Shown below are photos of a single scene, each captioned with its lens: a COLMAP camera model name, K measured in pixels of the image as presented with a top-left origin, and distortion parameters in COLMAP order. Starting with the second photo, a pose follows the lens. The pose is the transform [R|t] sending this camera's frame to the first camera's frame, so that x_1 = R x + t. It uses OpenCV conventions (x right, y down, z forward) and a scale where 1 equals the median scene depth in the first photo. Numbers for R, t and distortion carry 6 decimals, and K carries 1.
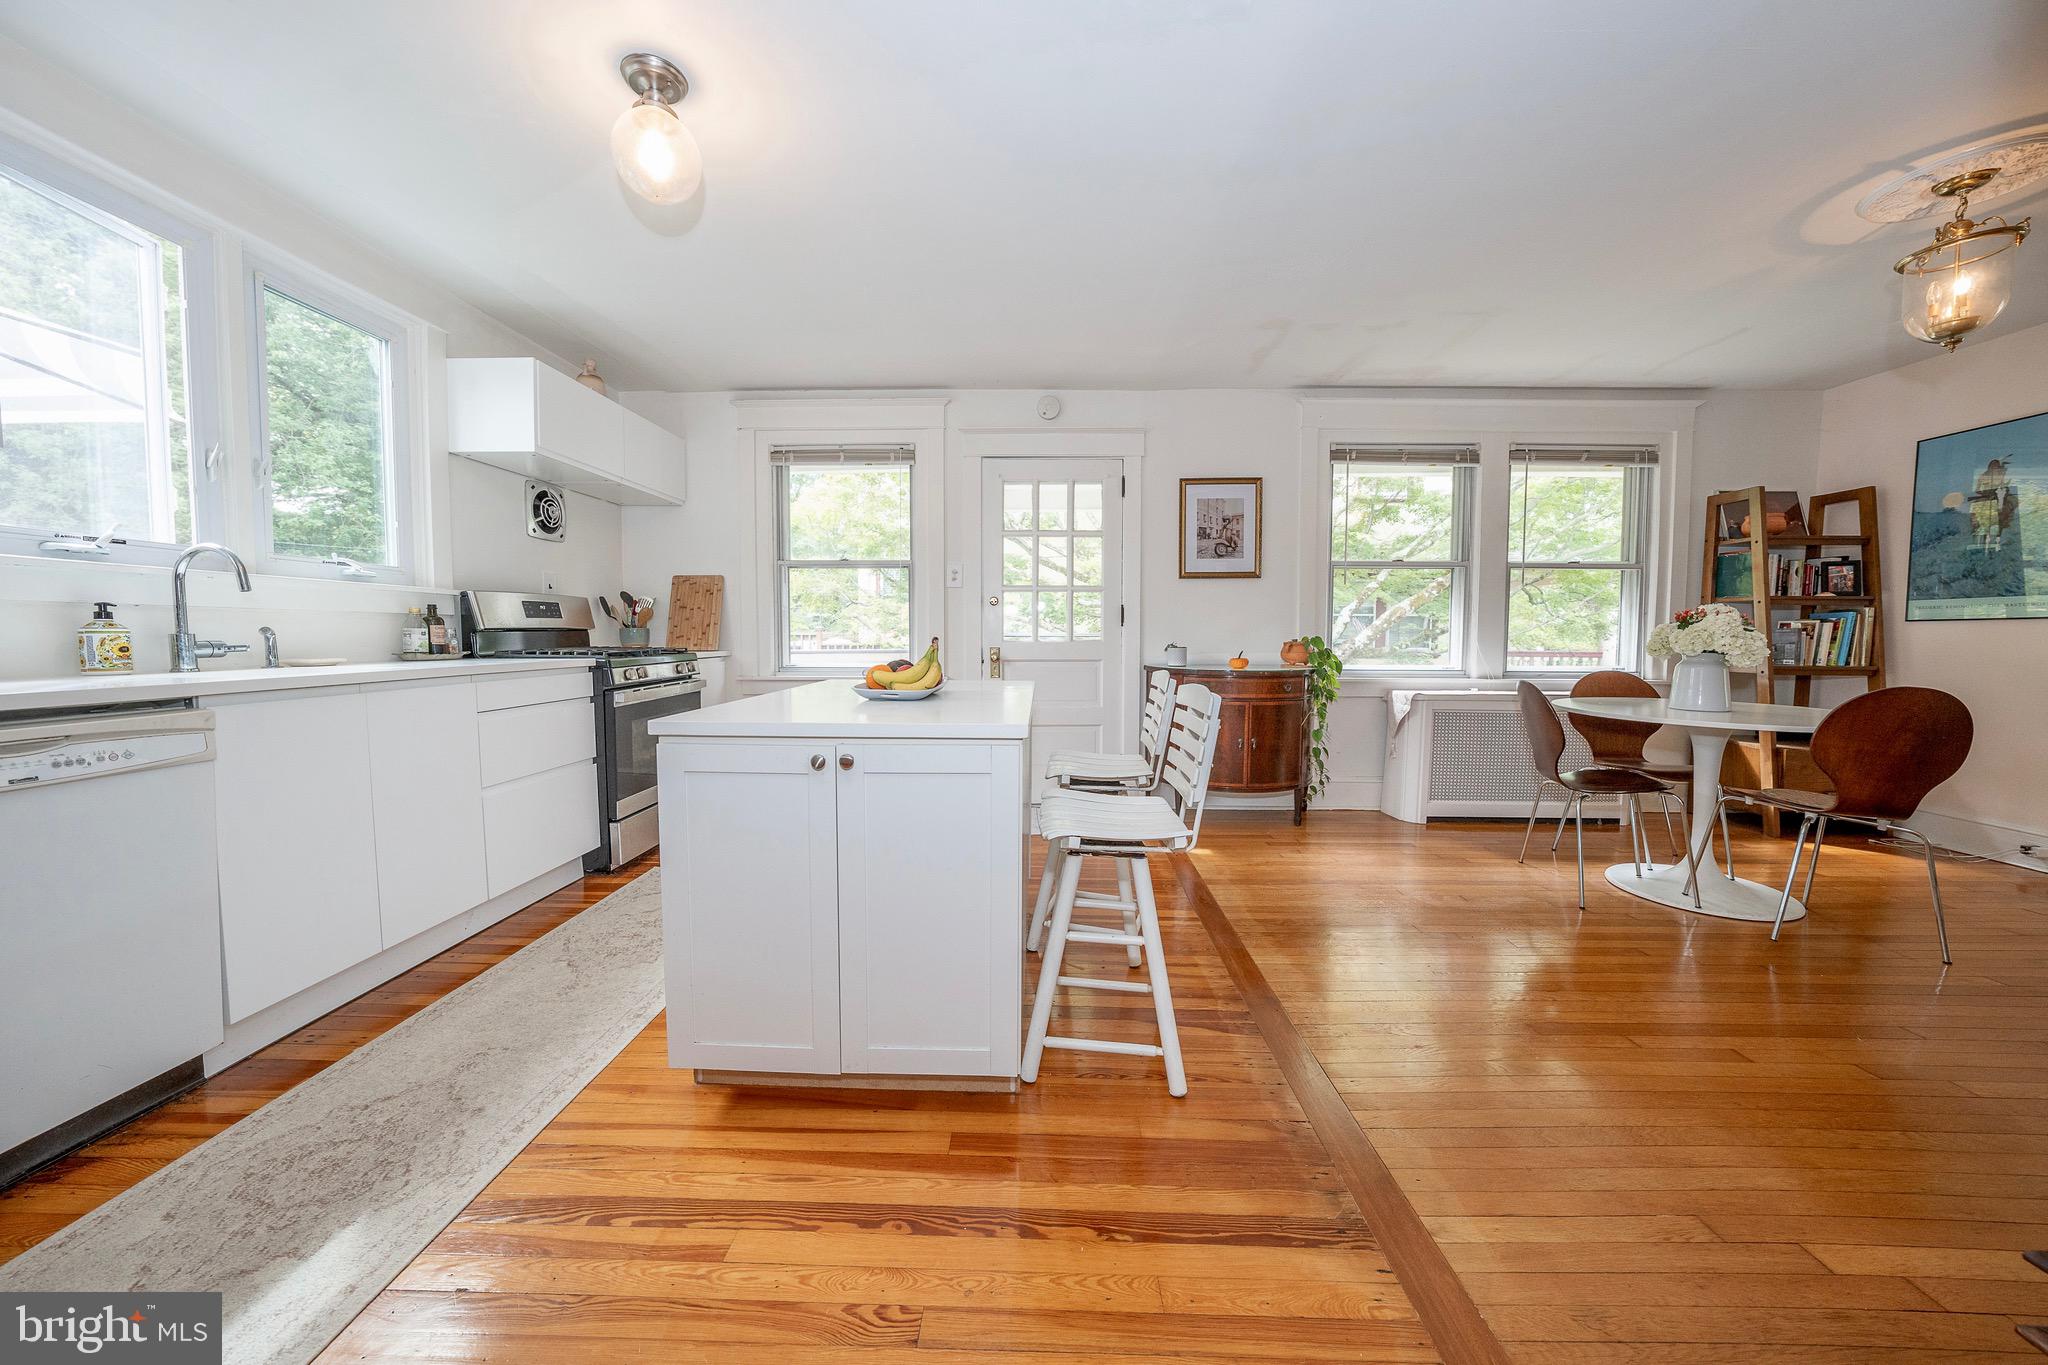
lens RADIAL K [[705.0, 0, 1025.0], [0, 705.0, 676.3], [0, 0, 1]] dist [-0.029823, 0.006698]
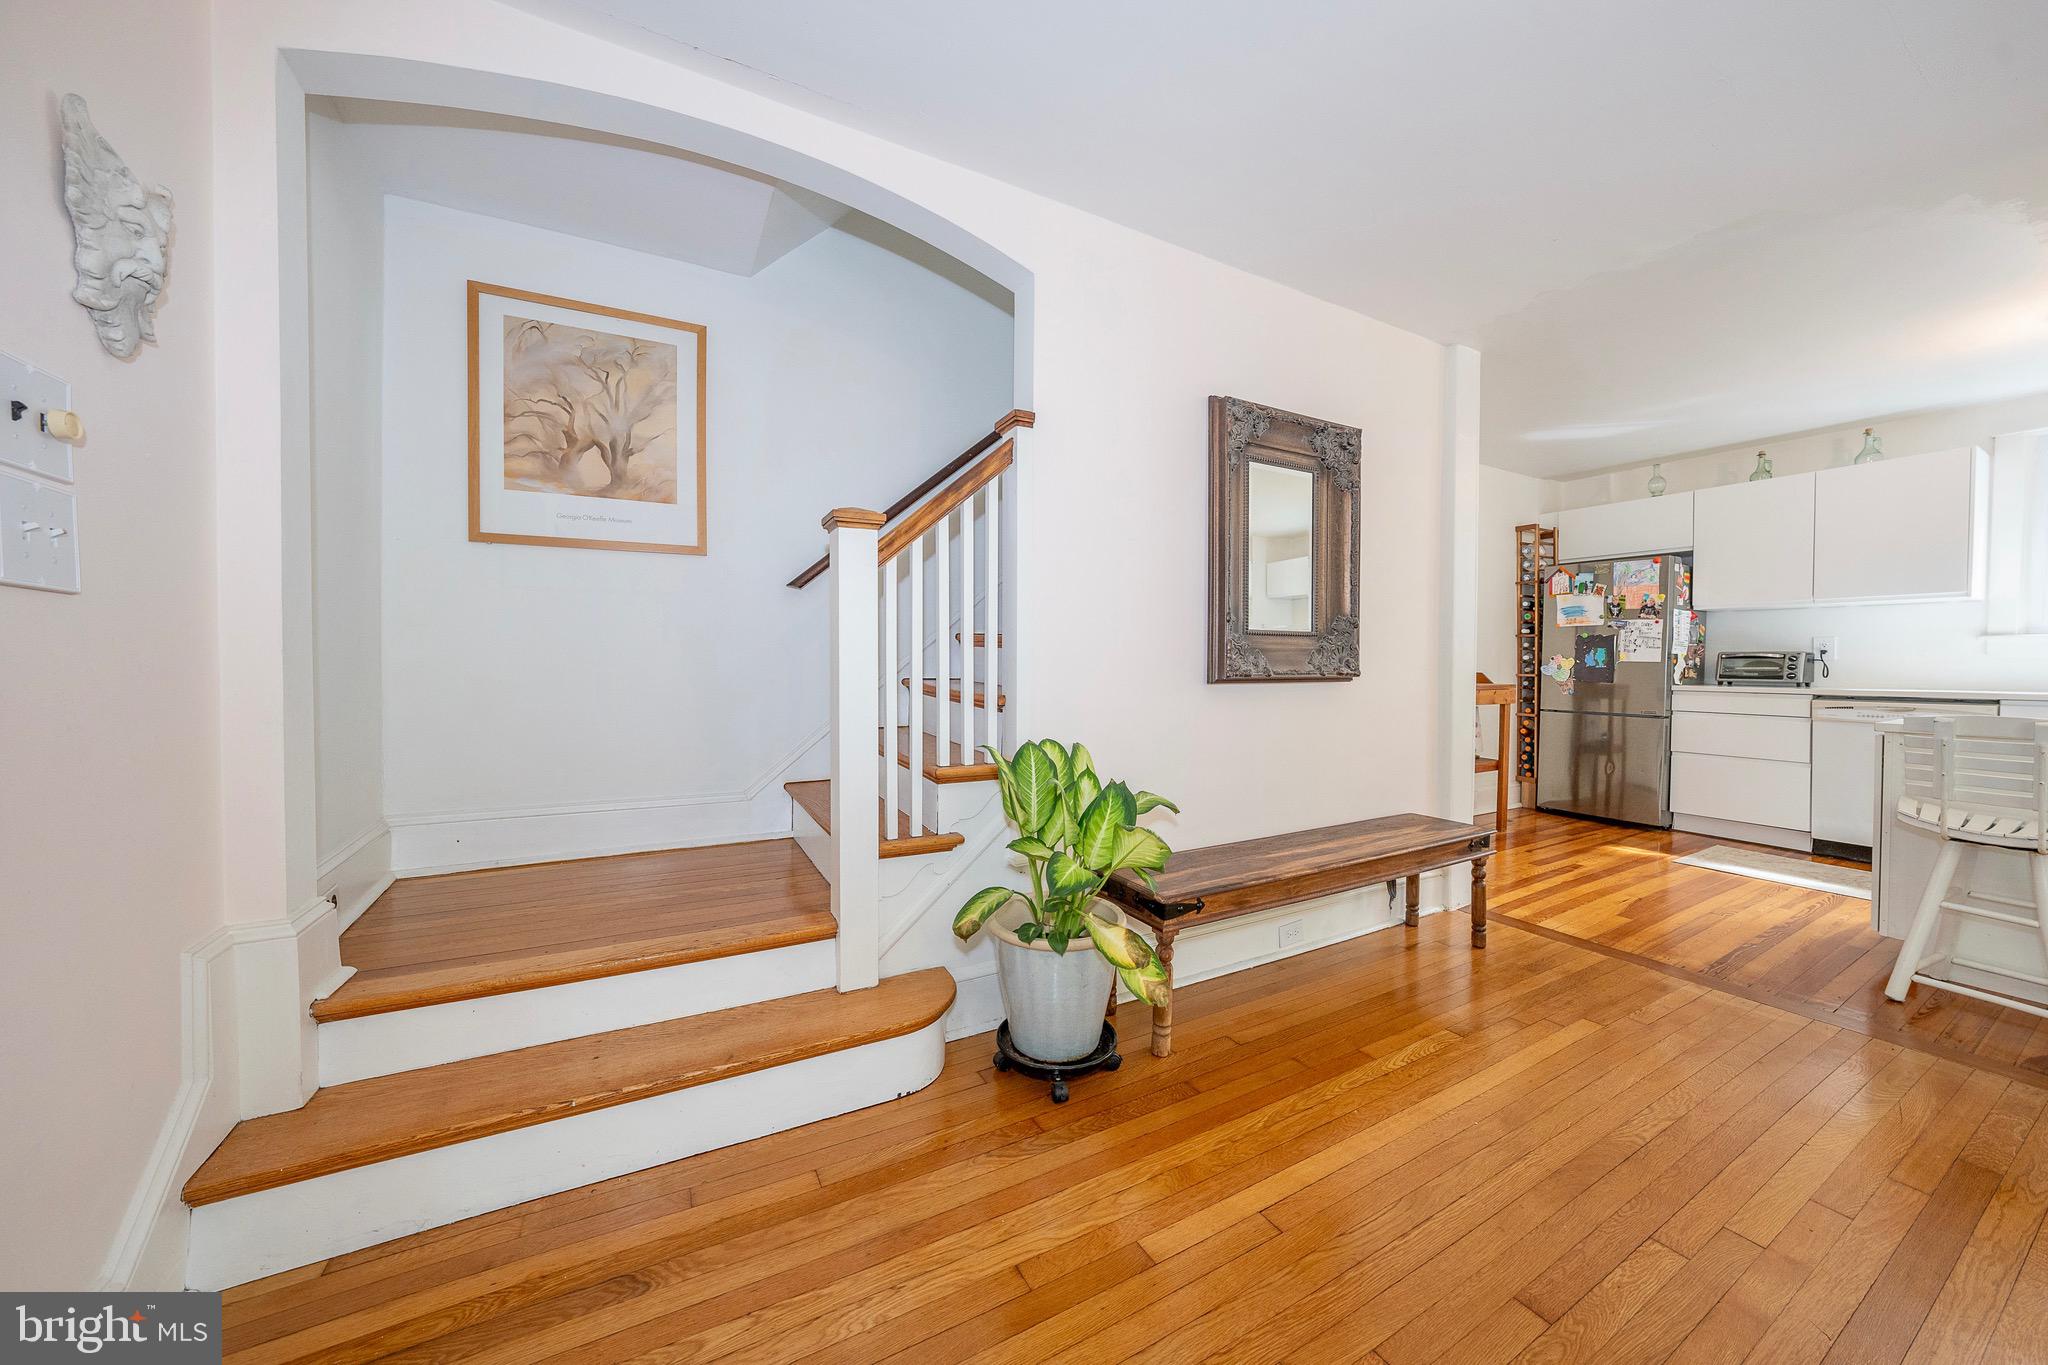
lens RADIAL K [[705.0, 0, 1025.0], [0, 705.0, 676.3], [0, 0, 1]] dist [-0.029823, 0.006698]
pose [[-0.864897, 0.003862, -0.501935, 1.007104], [-0.036501, 0.996839, 0.070566, -0.033208], [0.500621, 0.079353, -0.862022, 0.524047]]
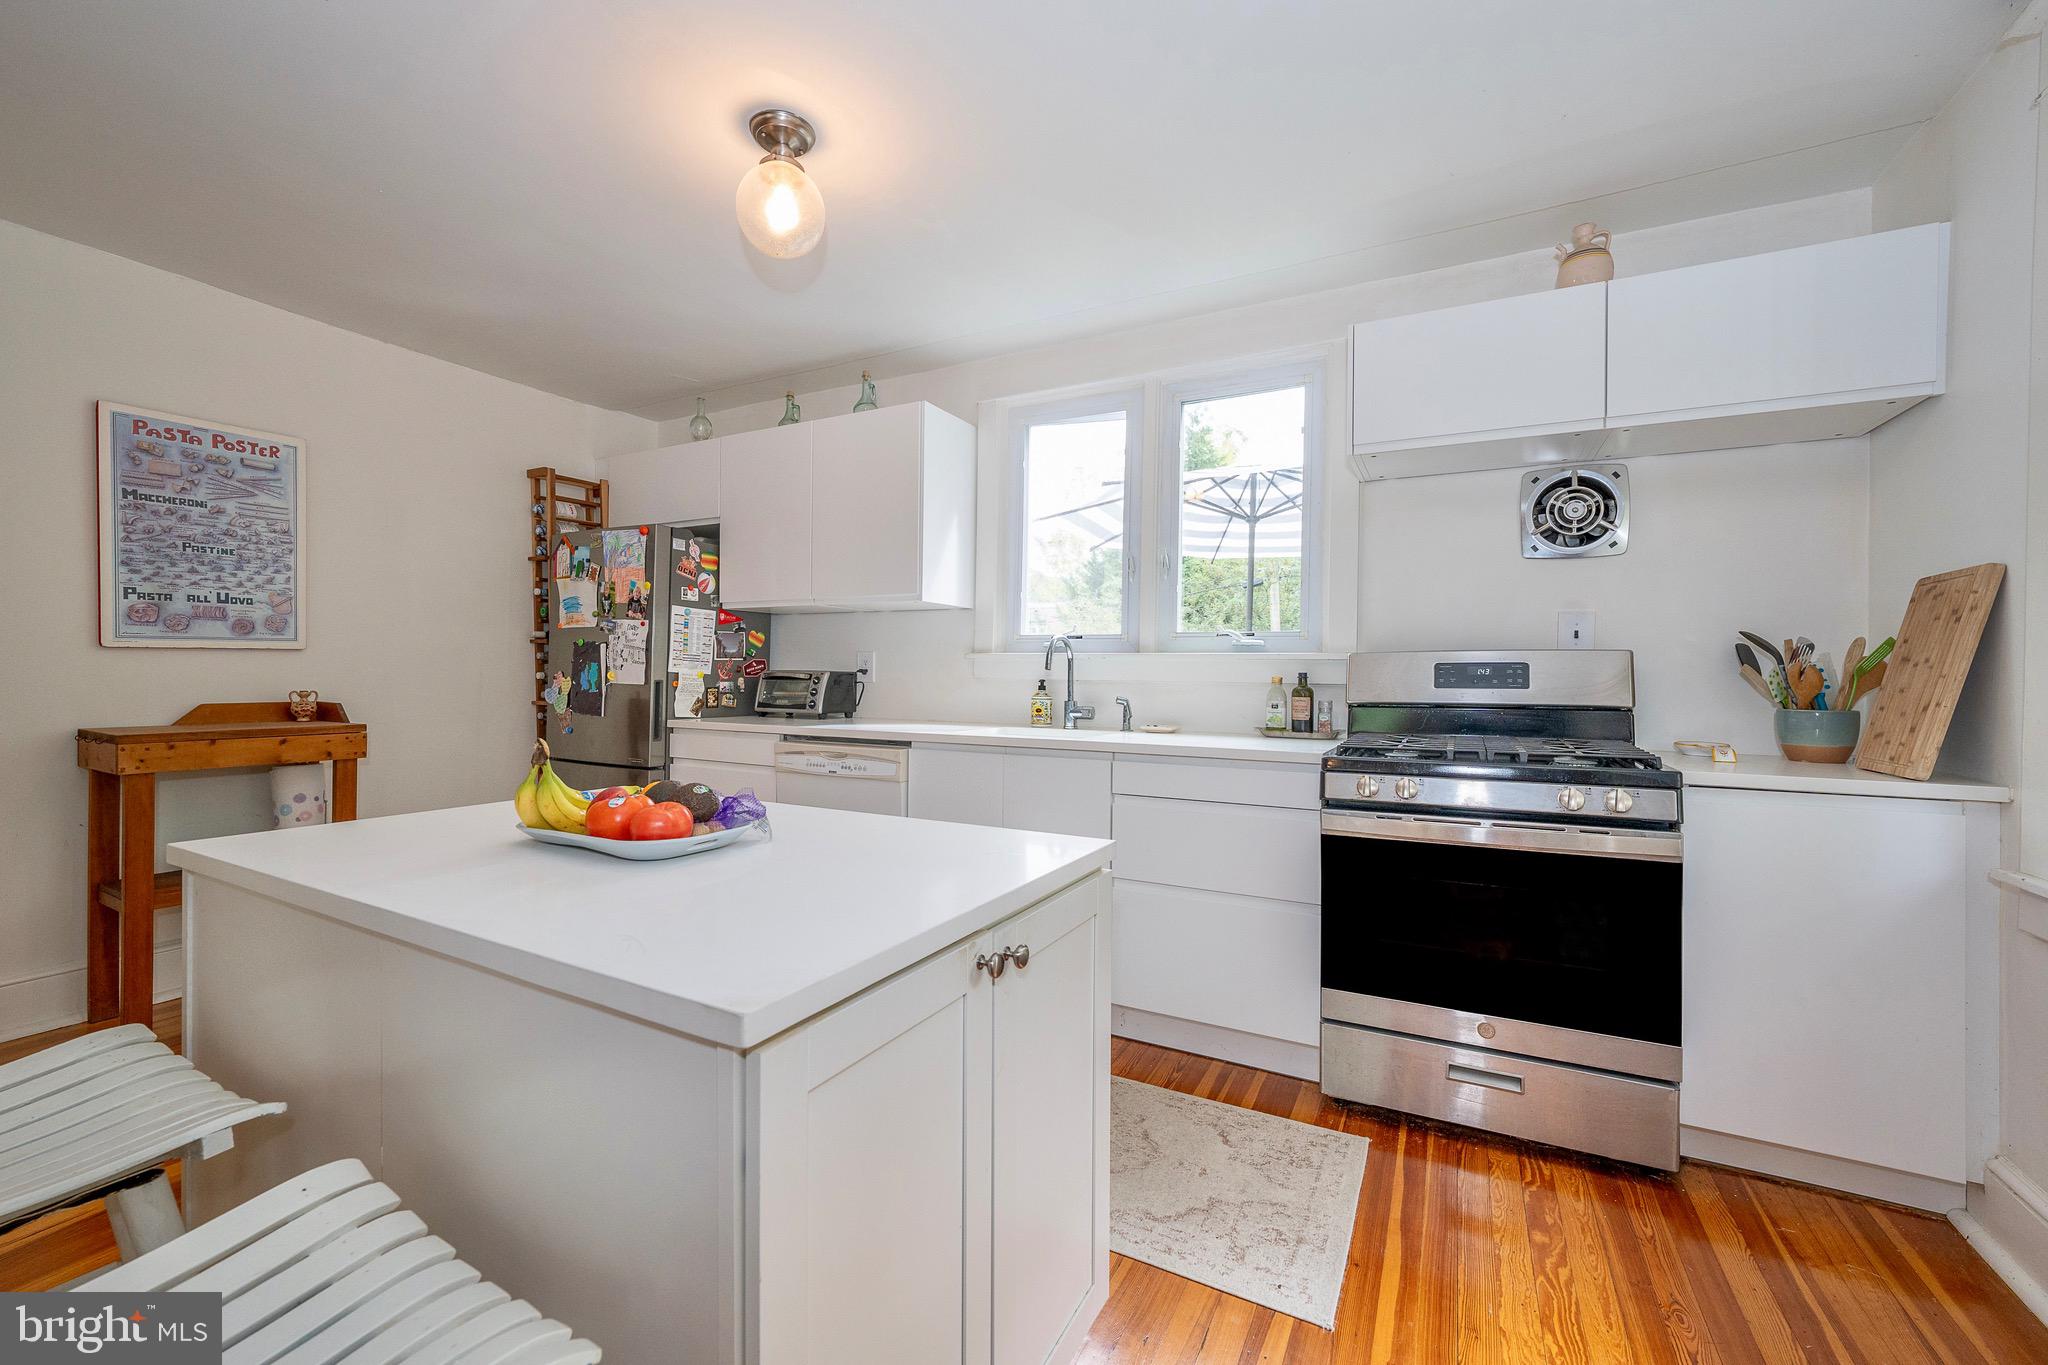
lens RADIAL K [[812.2, 0, 1023.7], [0, 812.2, 676.2], [0, 0, 1]] dist [-0.020588, 0.006263]
pose [[-0.452203, -0.007526, -0.891884, 0.134321], [-0.066940, 0.997431, 0.025523, -0.073682], [0.889400, 0.071244, -0.451544, 0.824591]]
